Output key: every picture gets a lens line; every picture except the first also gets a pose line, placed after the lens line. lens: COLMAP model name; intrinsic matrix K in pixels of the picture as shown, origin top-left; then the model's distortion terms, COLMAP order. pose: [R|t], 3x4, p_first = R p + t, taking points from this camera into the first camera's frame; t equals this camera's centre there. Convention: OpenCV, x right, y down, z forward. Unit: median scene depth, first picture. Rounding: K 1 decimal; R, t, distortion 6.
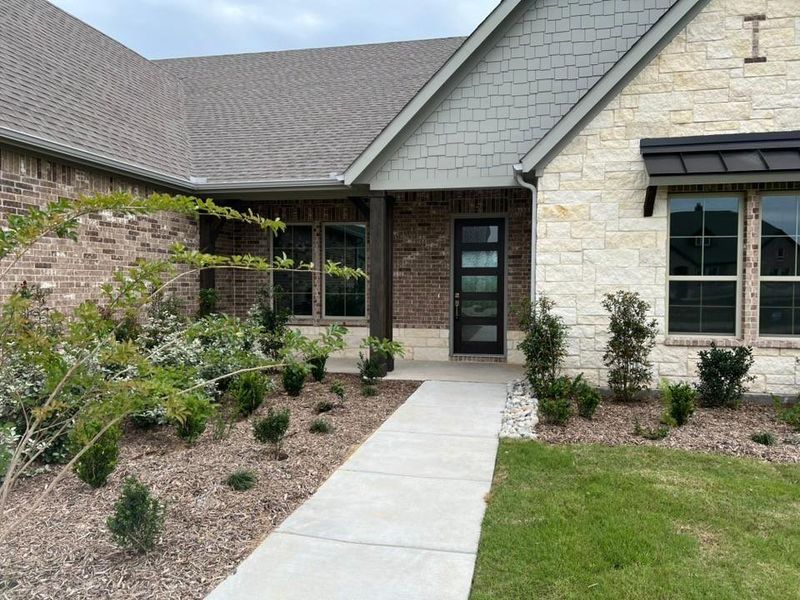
lens RADIAL K [[602.6, 0, 400.0], [0, 602.6, 300.0], [0, 0, 1]] dist [-0.000748, -0.004366]
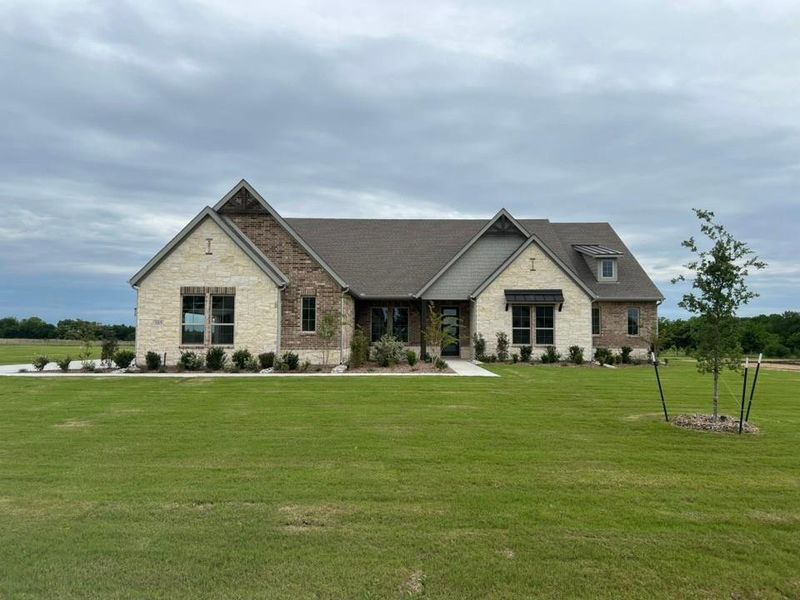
lens RADIAL K [[602.6, 0, 400.0], [0, 602.6, 300.0], [0, 0, 1]] dist [-0.000748, -0.004366]
pose [[0.977821, 0.009828, 0.209210, -0.976573], [0.006456, 0.997009, -0.077012, 0.068931], [-0.209341, 0.076655, 0.974834, -2.408785]]
